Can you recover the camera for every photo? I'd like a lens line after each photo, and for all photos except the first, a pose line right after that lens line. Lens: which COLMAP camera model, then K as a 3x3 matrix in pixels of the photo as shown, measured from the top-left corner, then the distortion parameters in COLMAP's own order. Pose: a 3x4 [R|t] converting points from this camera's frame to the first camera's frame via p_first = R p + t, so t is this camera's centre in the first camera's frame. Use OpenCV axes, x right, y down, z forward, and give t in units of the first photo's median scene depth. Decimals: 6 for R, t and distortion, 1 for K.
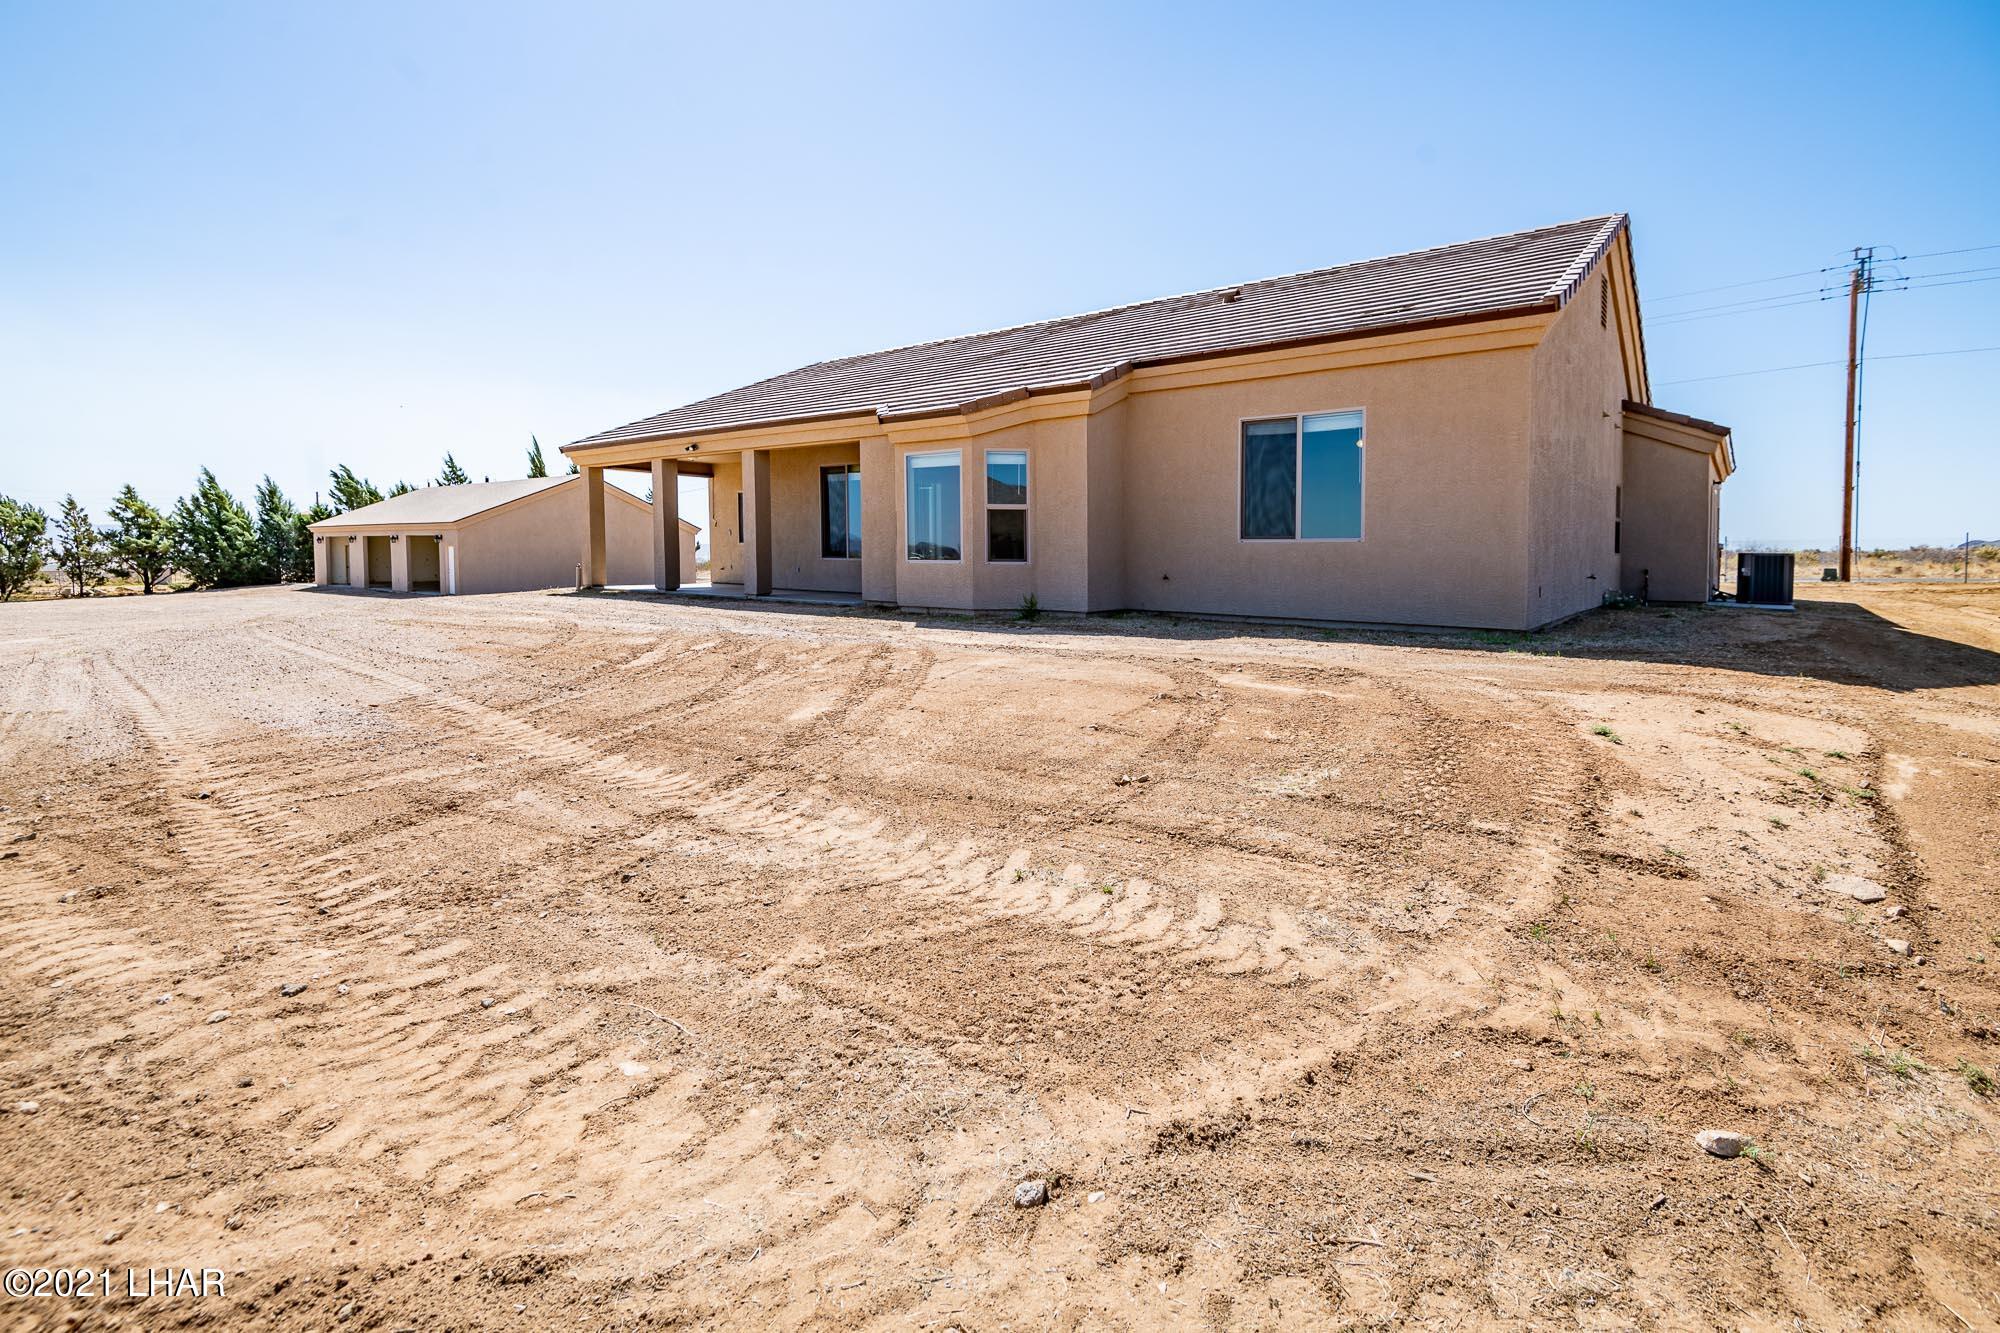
lens RADIAL K [[935.8, 0, 1041.6], [0, 935.8, 599.6], [0, 0, 1]] dist [0.029950, 0.000118]
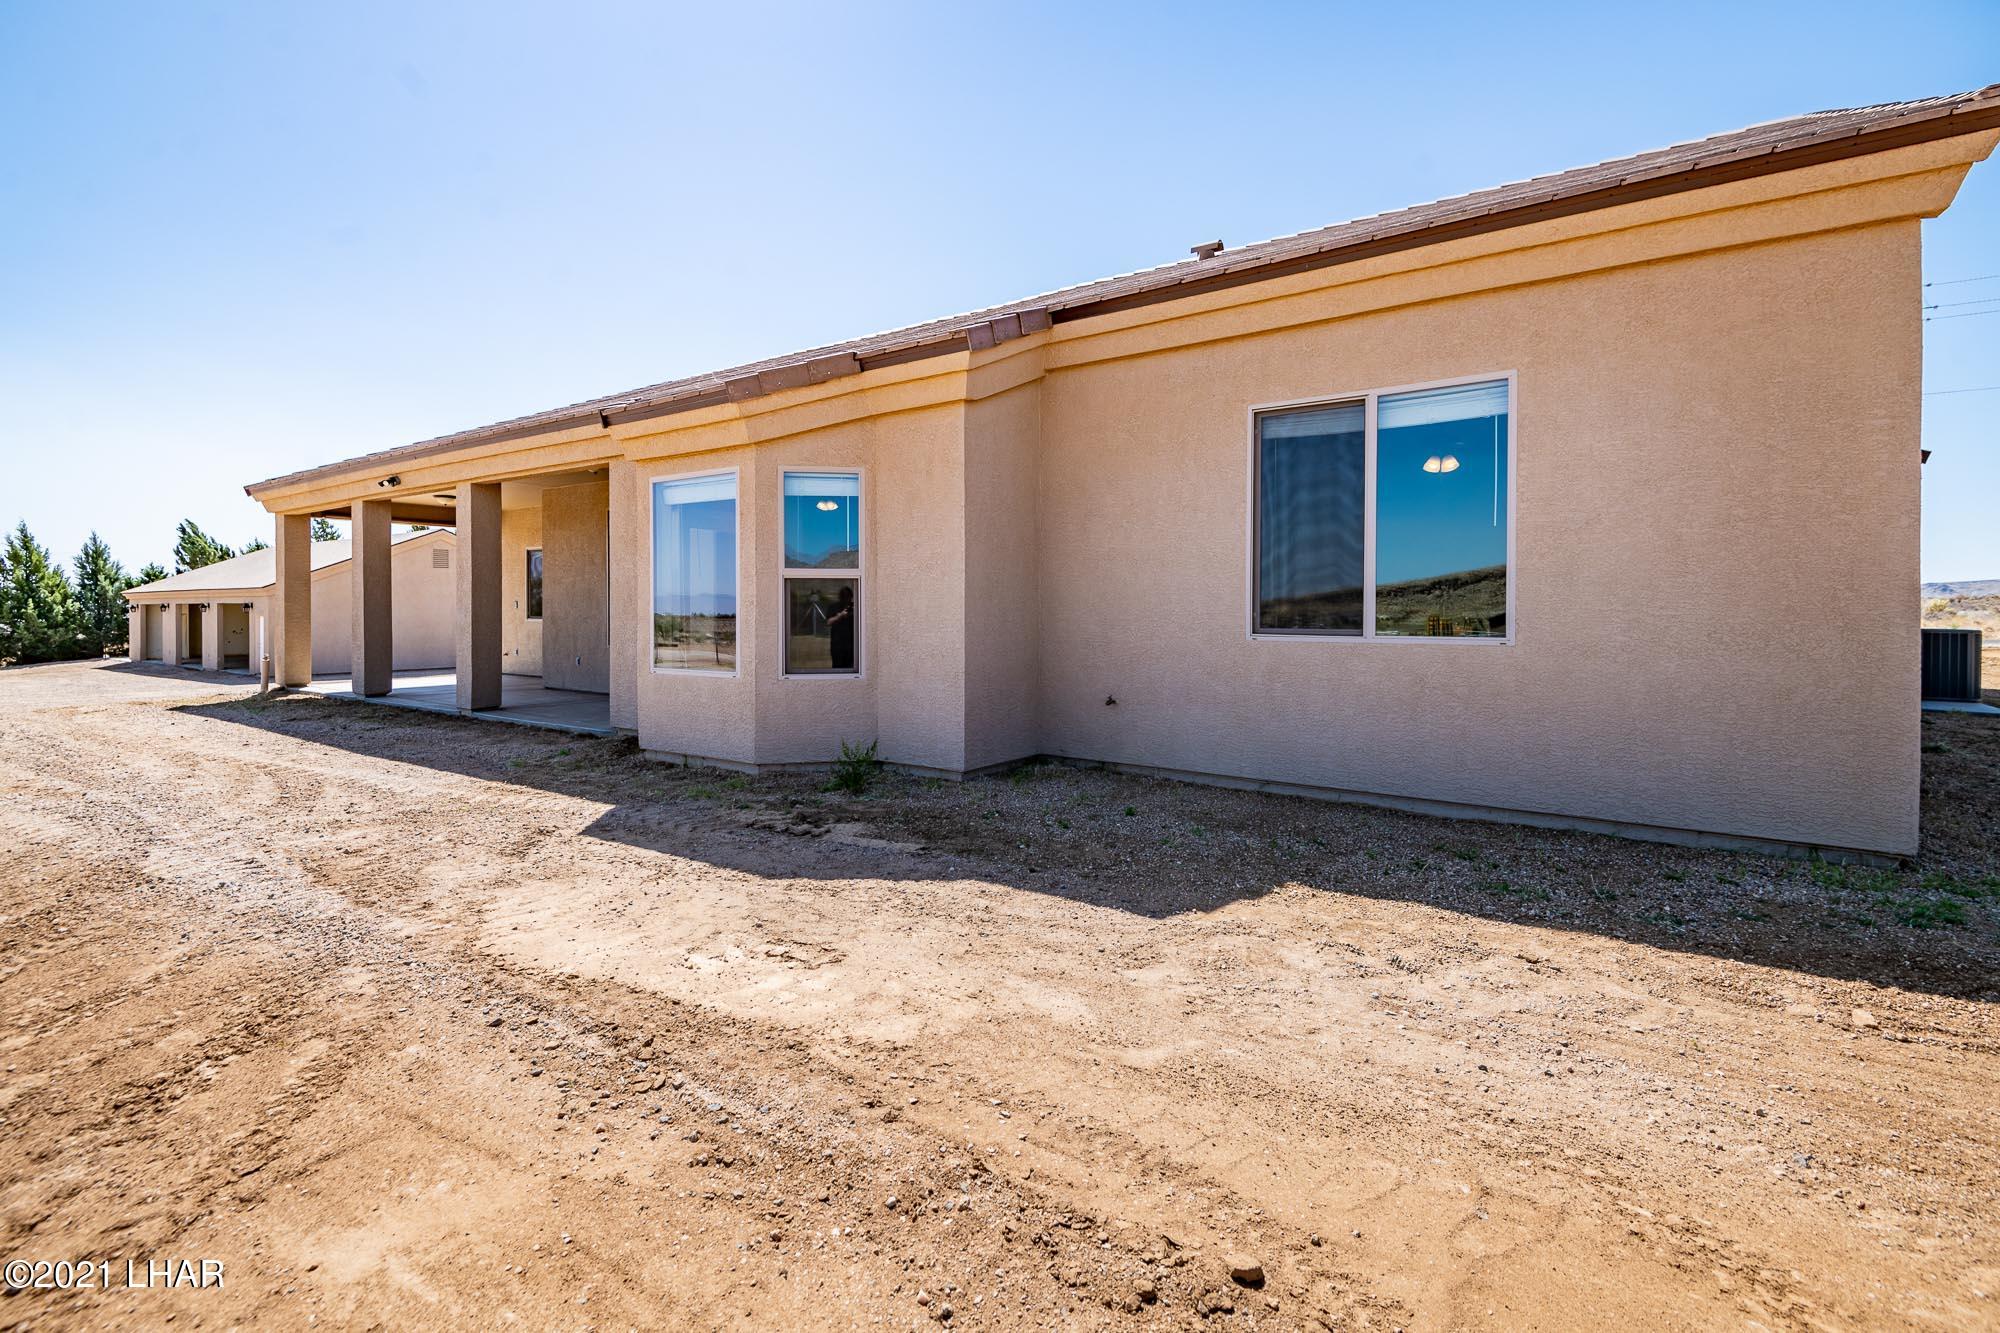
lens RADIAL K [[934.9, 0, 1029.1], [0, 934.9, 626.1], [0, 0, 1]] dist [0.026217, -0.027901]
pose [[0.999459, -0.005407, 0.032437, 0.064587], [0.006411, 0.999501, -0.030926, -0.050658], [-0.032253, 0.031118, 0.998995, 0.451150]]
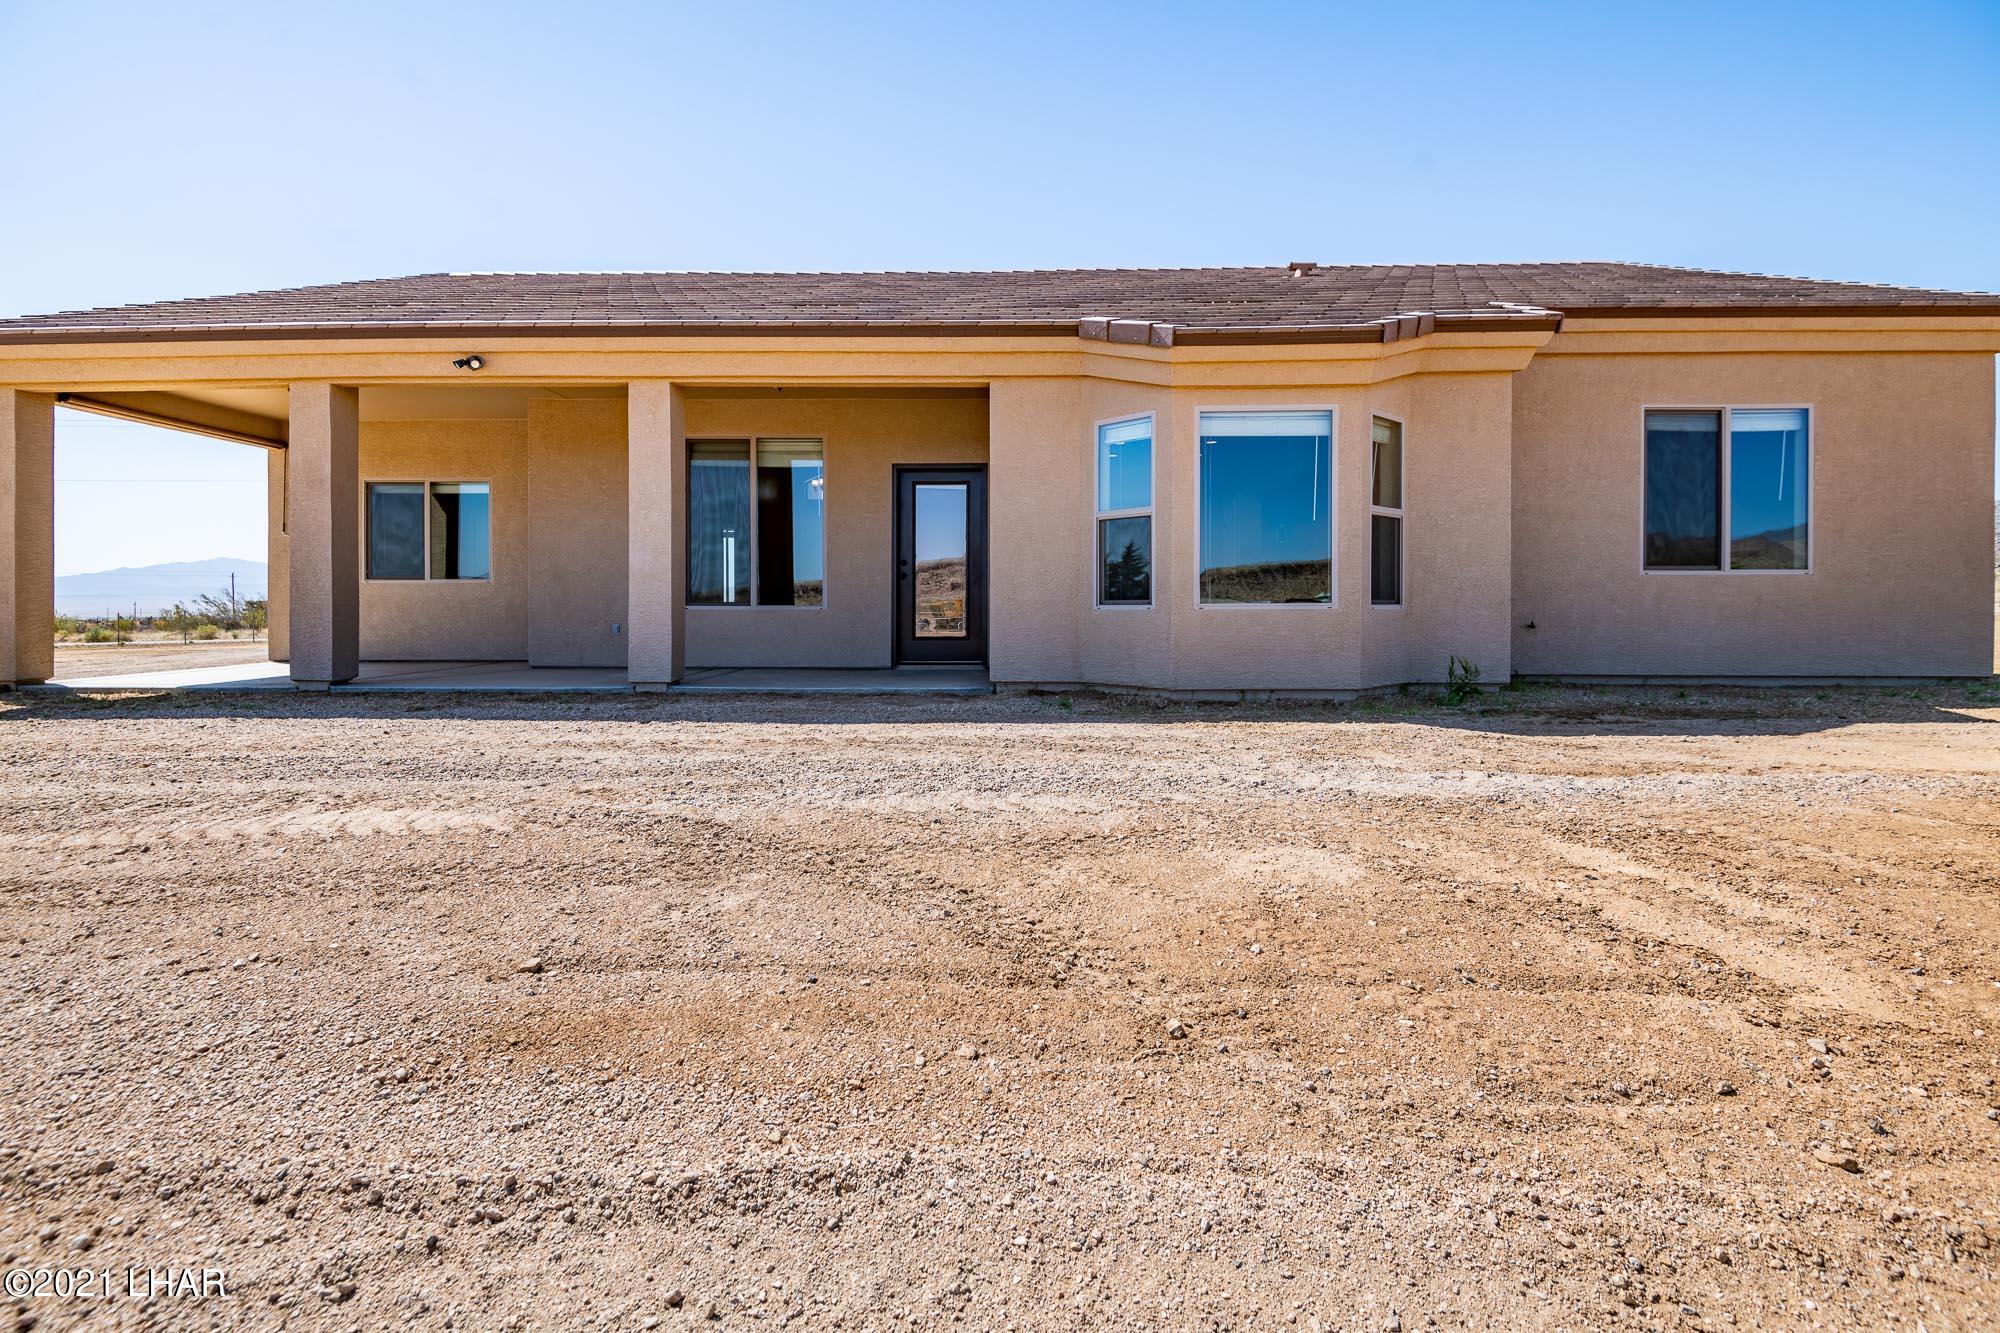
lens RADIAL K [[934.9, 0, 1029.1], [0, 934.9, 626.1], [0, 0, 1]] dist [0.026217, -0.027901]
pose [[0.811425, -0.020052, 0.584113, -0.566969], [0.035640, 0.999249, -0.015207, -0.025918], [-0.583369, 0.033157, 0.811530, 0.648010]]
